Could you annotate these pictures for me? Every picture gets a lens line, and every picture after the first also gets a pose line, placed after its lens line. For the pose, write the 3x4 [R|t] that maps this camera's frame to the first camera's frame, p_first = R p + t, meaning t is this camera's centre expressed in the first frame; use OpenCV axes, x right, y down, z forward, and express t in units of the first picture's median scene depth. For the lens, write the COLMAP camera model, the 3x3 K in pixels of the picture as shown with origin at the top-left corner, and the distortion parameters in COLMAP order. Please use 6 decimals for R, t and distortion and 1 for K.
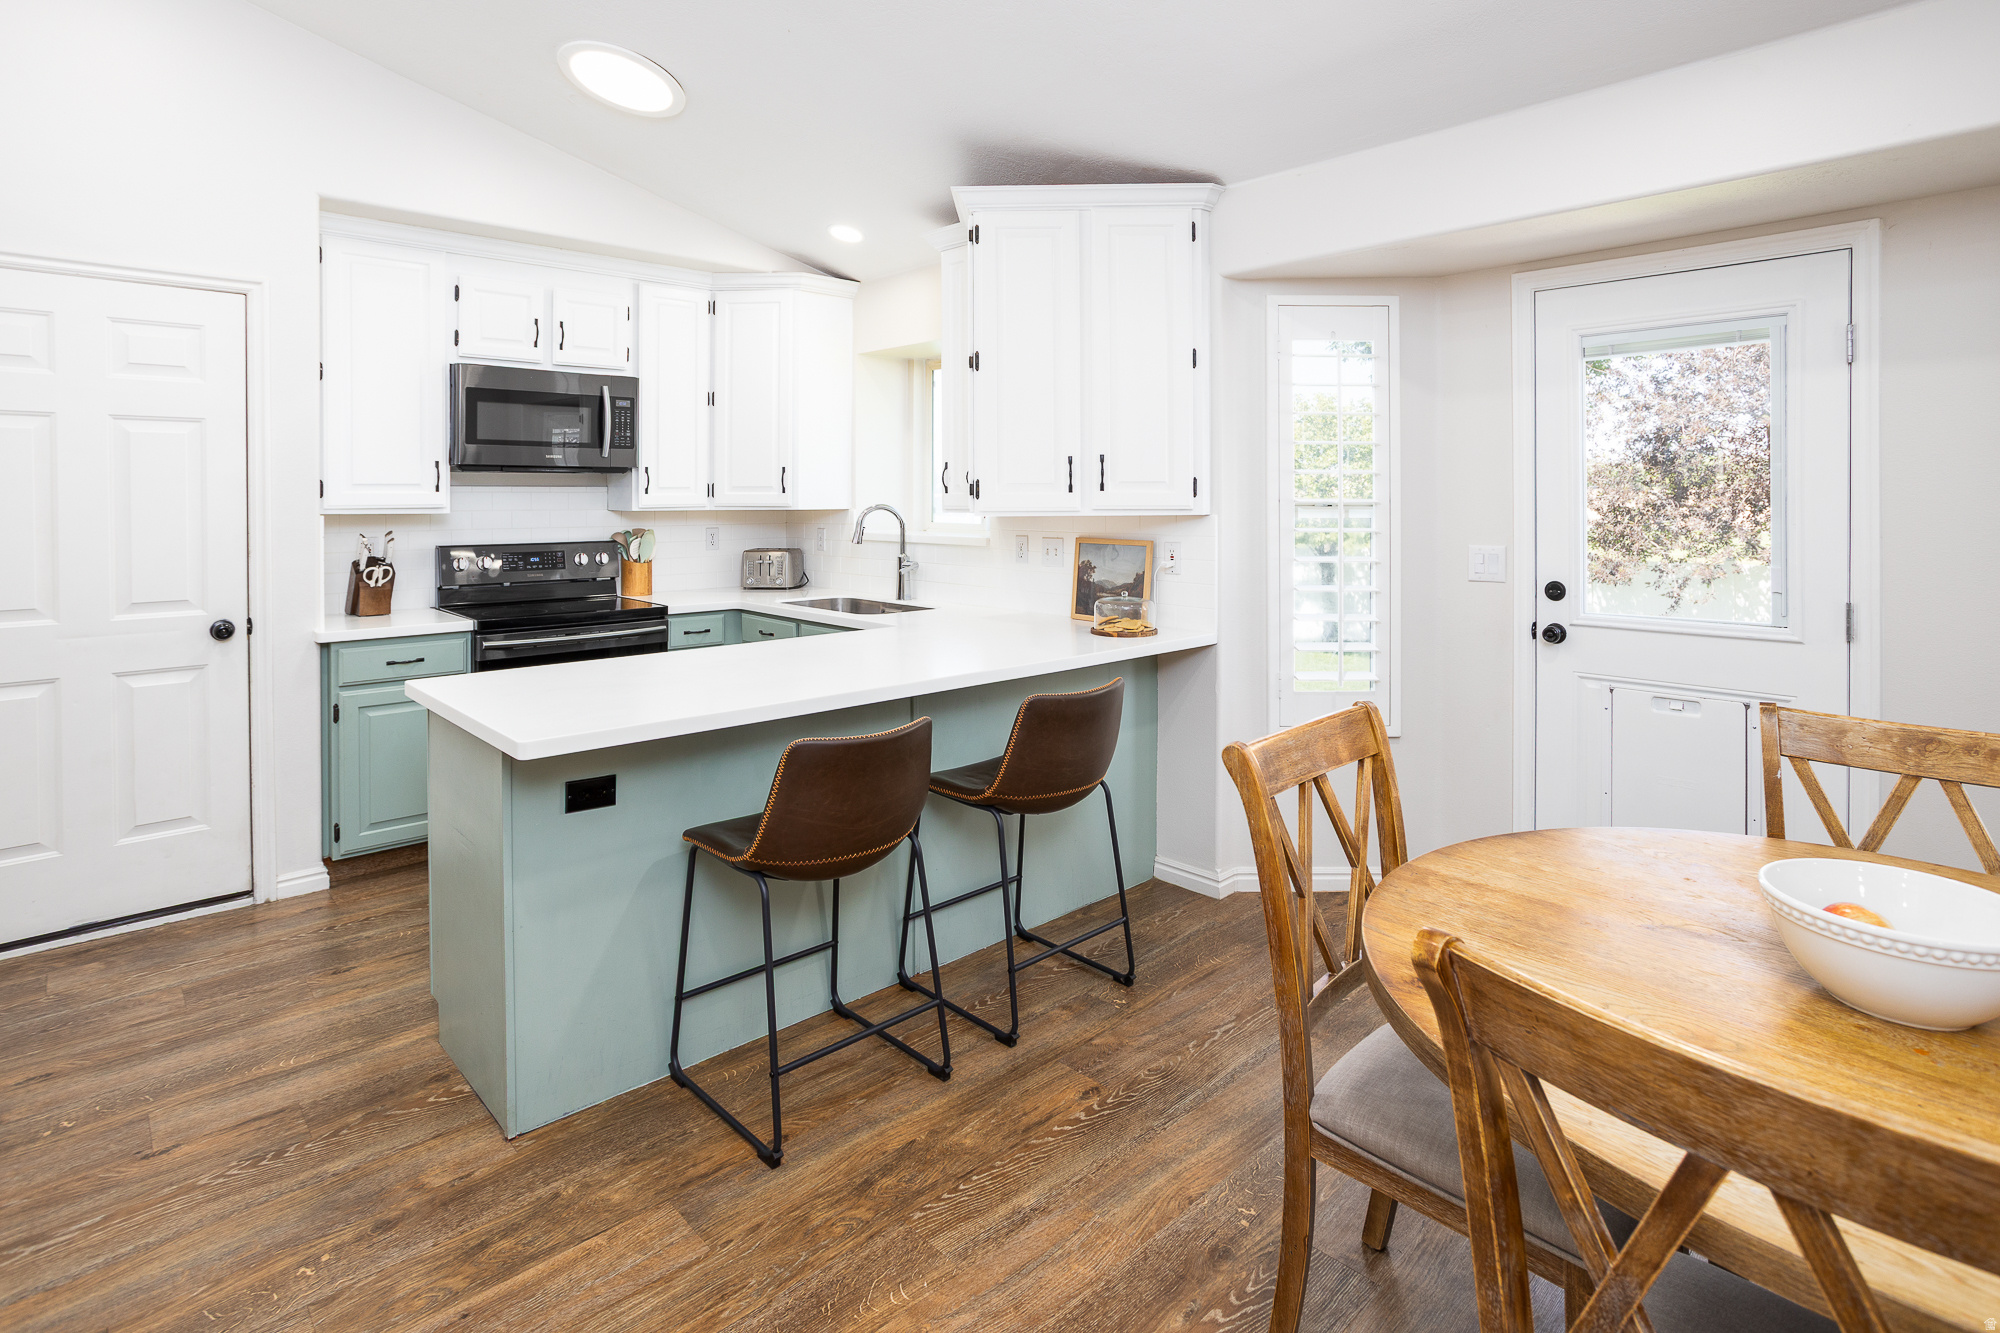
lens RADIAL K [[1013.4, 0, 1012.0], [0, 1013.4, 493.6], [0, 0, 1]] dist [-0.029719, 0.006013]
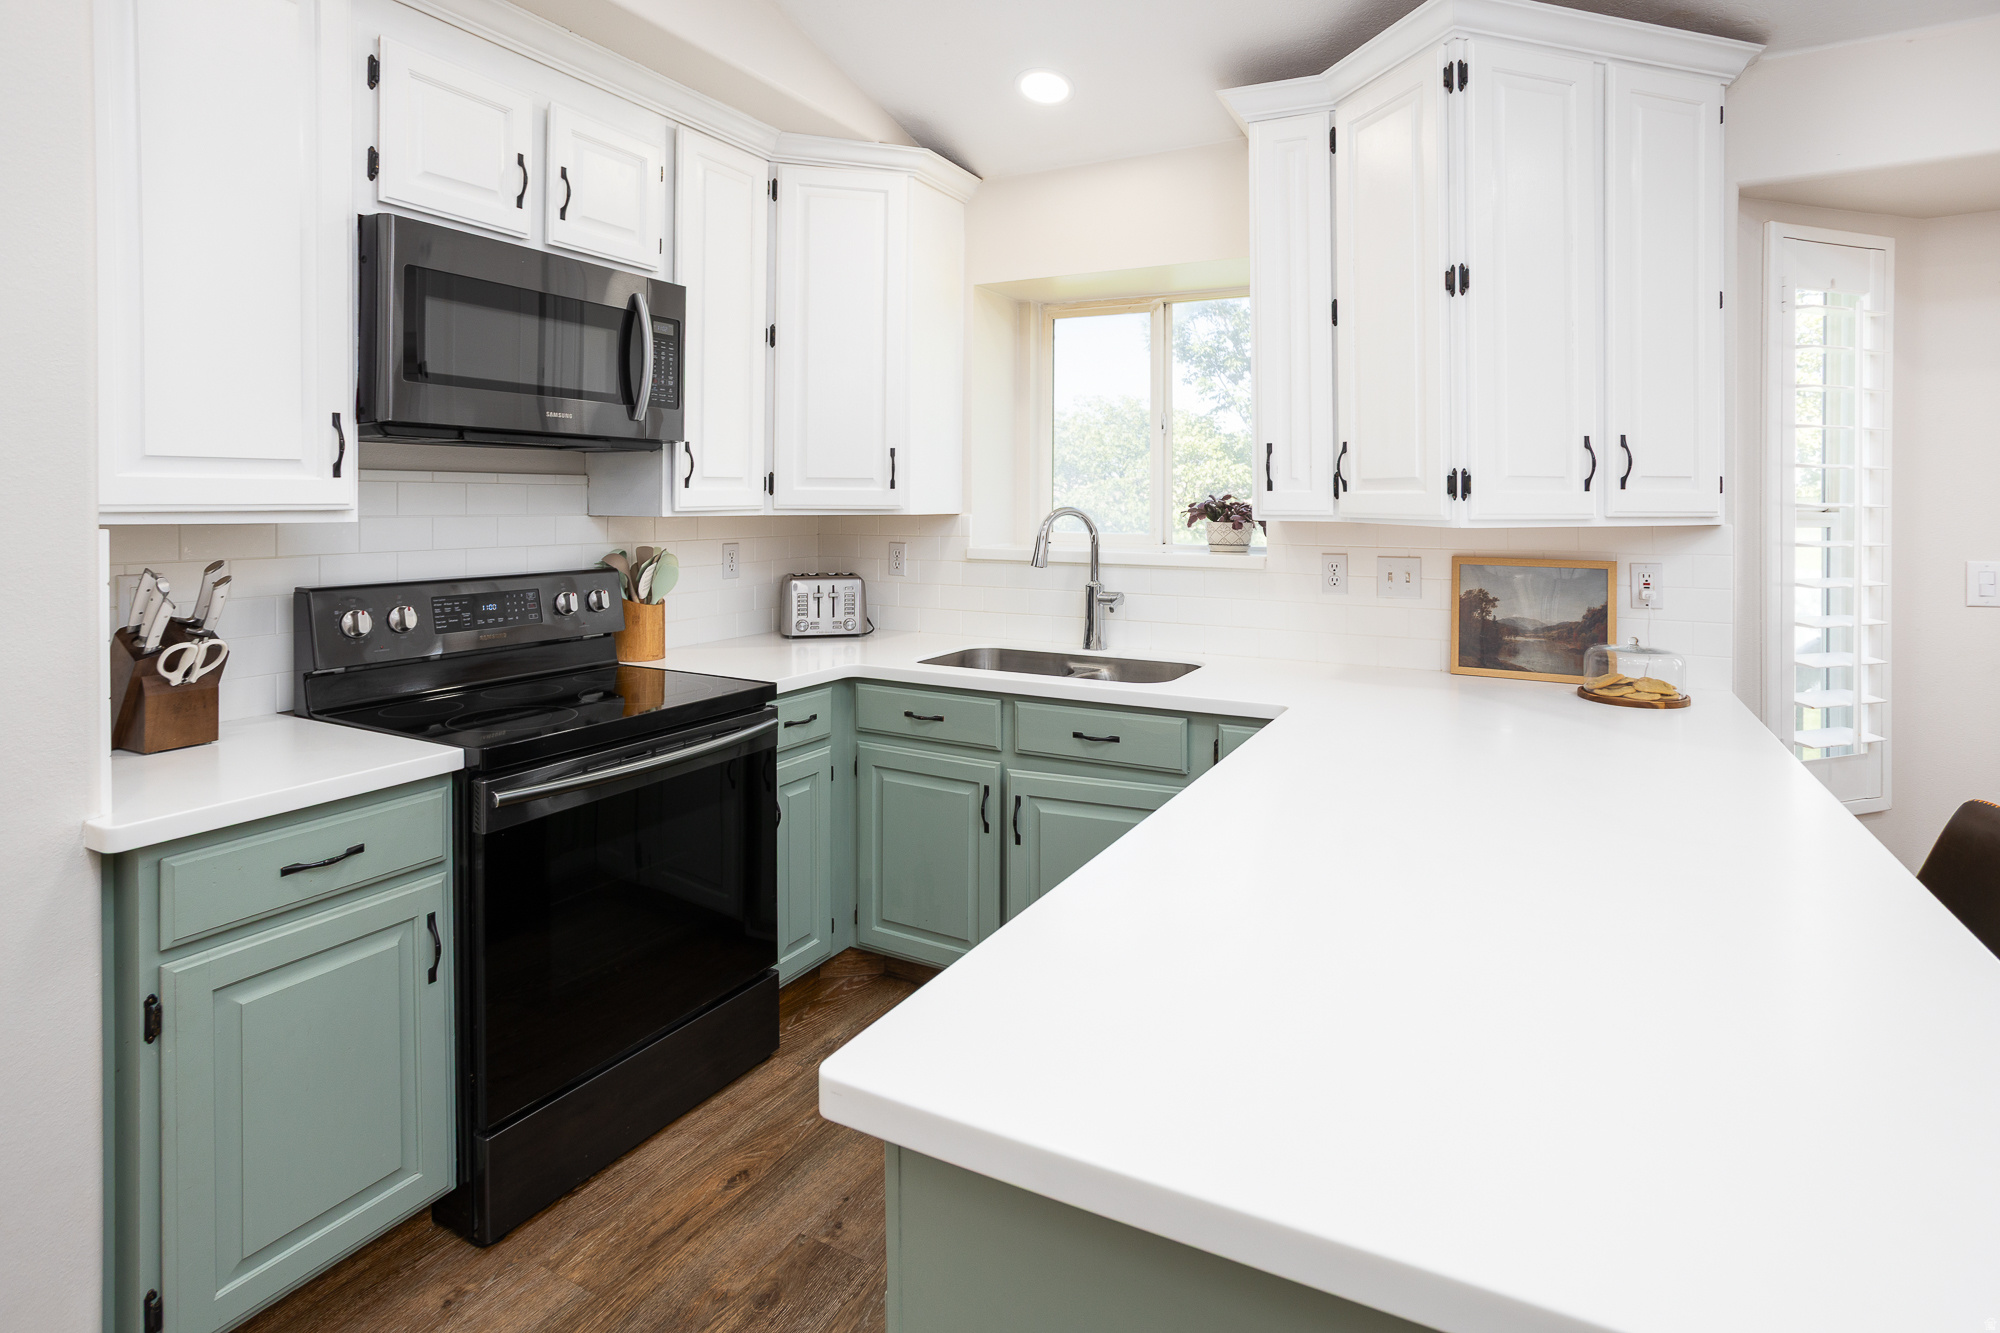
lens RADIAL K [[1013.4, 0, 1094.3], [0, 1013.4, 501.9], [0, 0, 1]] dist [-0.029719, 0.006013]
pose [[0.938091, 0.005066, 0.346352, -0.454972], [-0.006859, 0.999969, 0.003951, 0.005927], [-0.346322, -0.006082, 0.938096, 0.490442]]
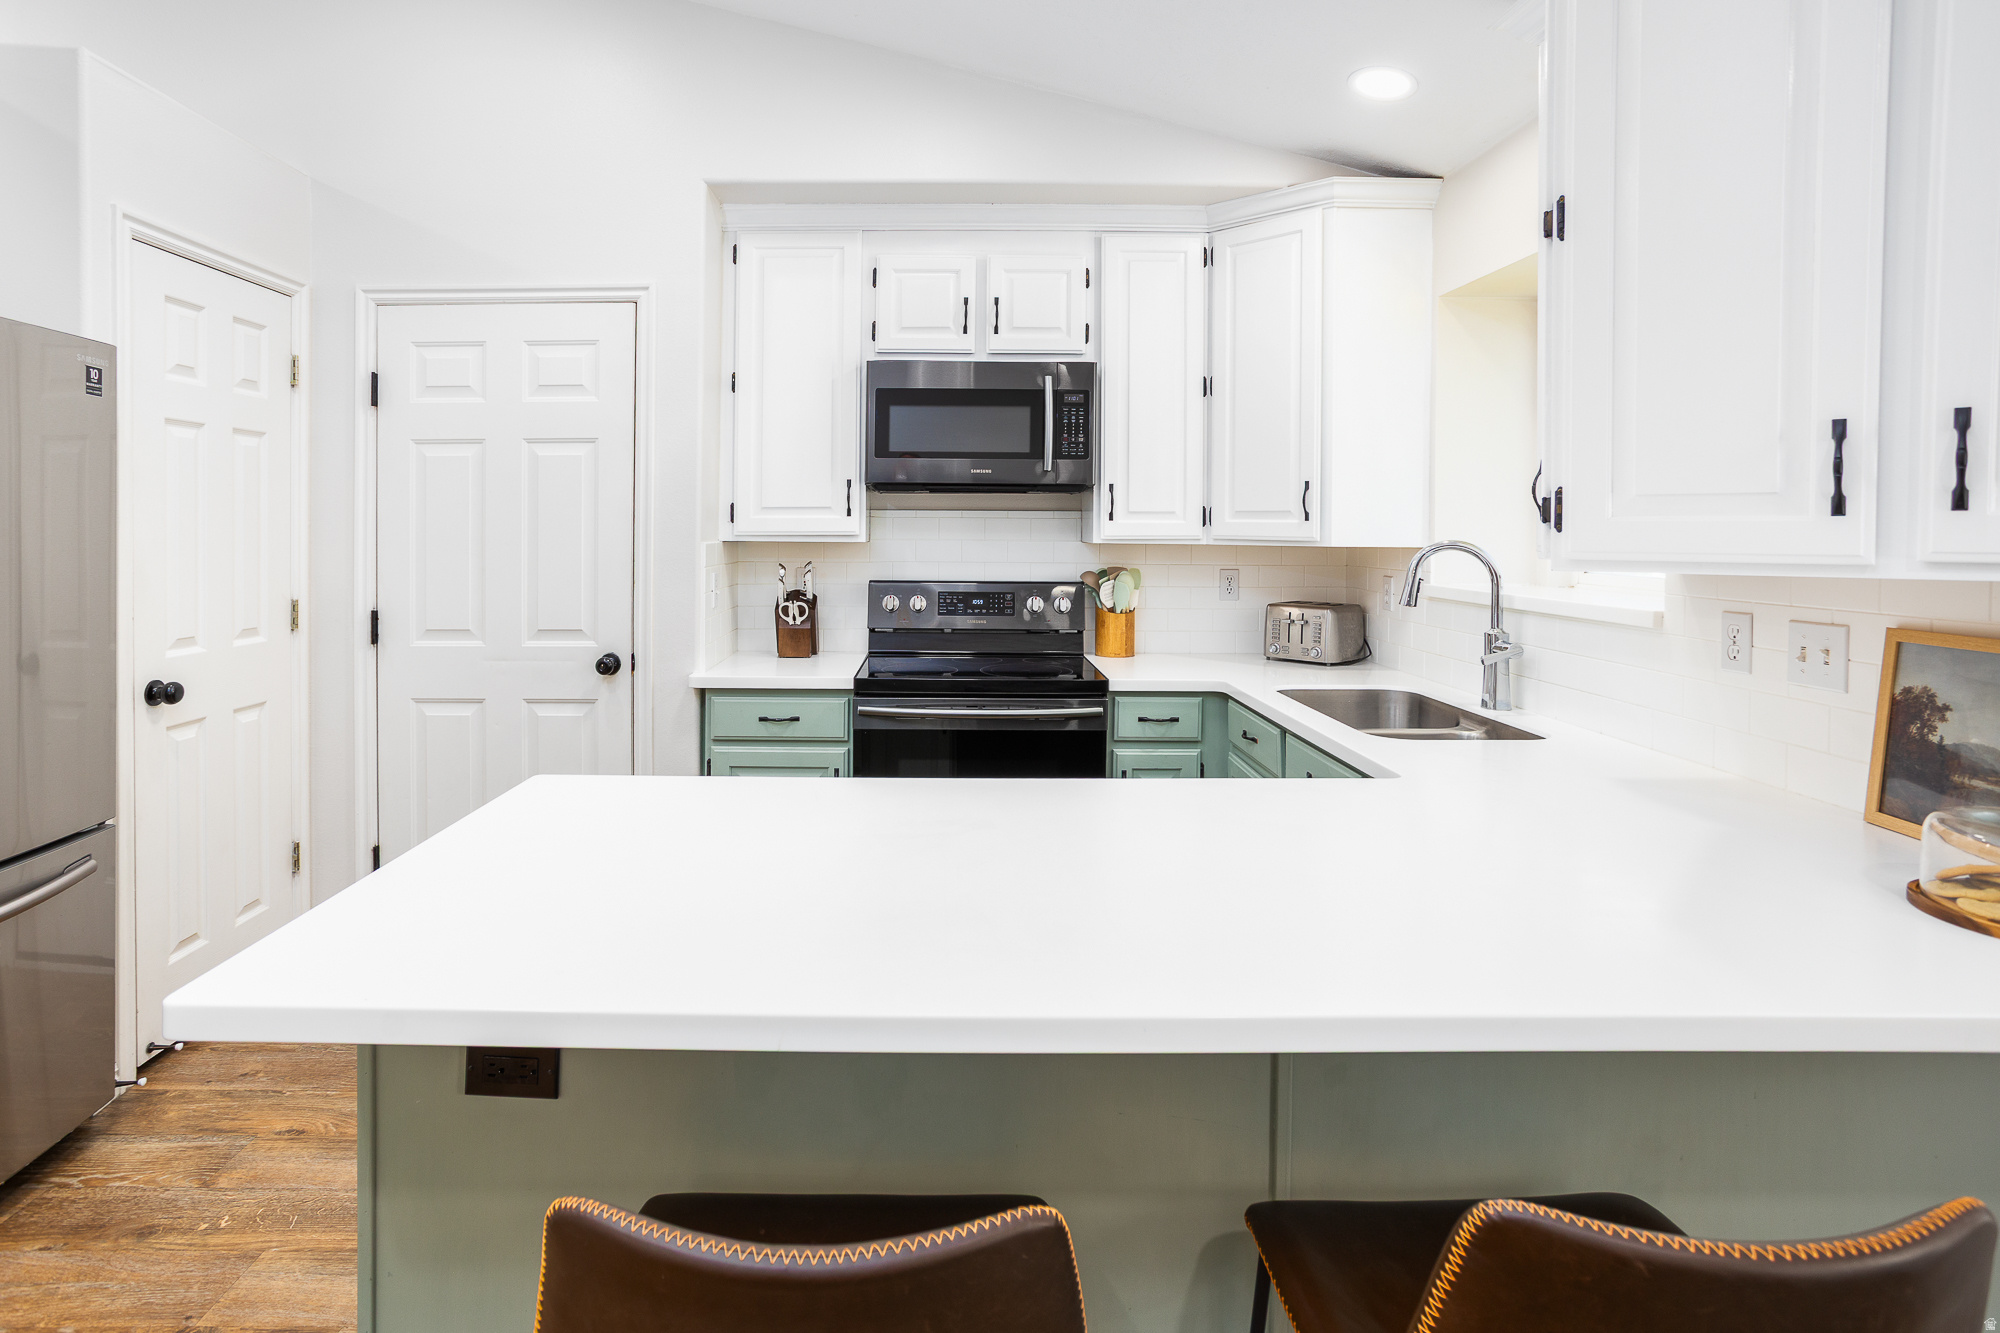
lens RADIAL K [[1013.4, 0, 917.9], [0, 1013.4, 533.9], [0, 0, 1]] dist [-0.029719, 0.006013]
pose [[0.719702, 0.010319, -0.694207, 0.065790], [-0.004624, 0.999939, 0.010069, 0.004074], [0.694268, -0.004037, 0.719705, 0.492153]]
